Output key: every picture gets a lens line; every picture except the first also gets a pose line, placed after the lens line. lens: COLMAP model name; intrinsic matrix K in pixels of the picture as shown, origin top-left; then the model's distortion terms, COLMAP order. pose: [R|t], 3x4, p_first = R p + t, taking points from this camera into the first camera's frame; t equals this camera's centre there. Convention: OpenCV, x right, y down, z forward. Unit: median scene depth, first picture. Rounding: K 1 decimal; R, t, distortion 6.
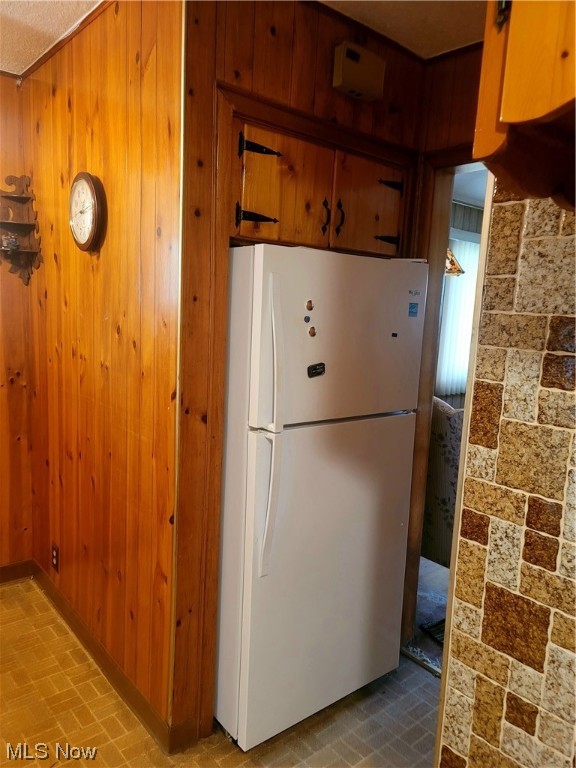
lens RADIAL K [[556.4, 0, 283.3], [0, 556.4, 388.4], [0, 0, 1]] dist [0.065384, -0.046498]
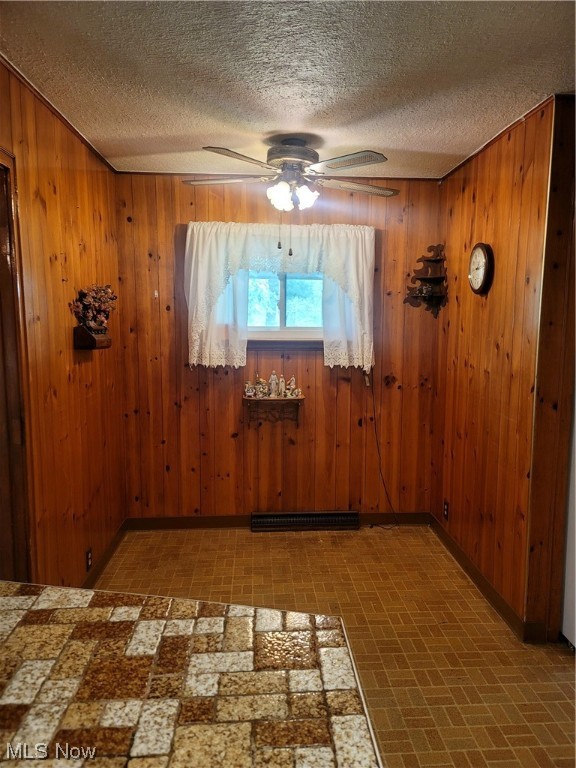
lens RADIAL K [[556.4, 0, 284.1], [0, 556.4, 384.9], [0, 0, 1]] dist [0.065384, -0.046498]
pose [[0.788939, 0.028295, -0.613820, 0.160229], [-0.056819, 0.998019, -0.027024, 0.063607], [0.611839, 0.056197, 0.788984, -0.467615]]
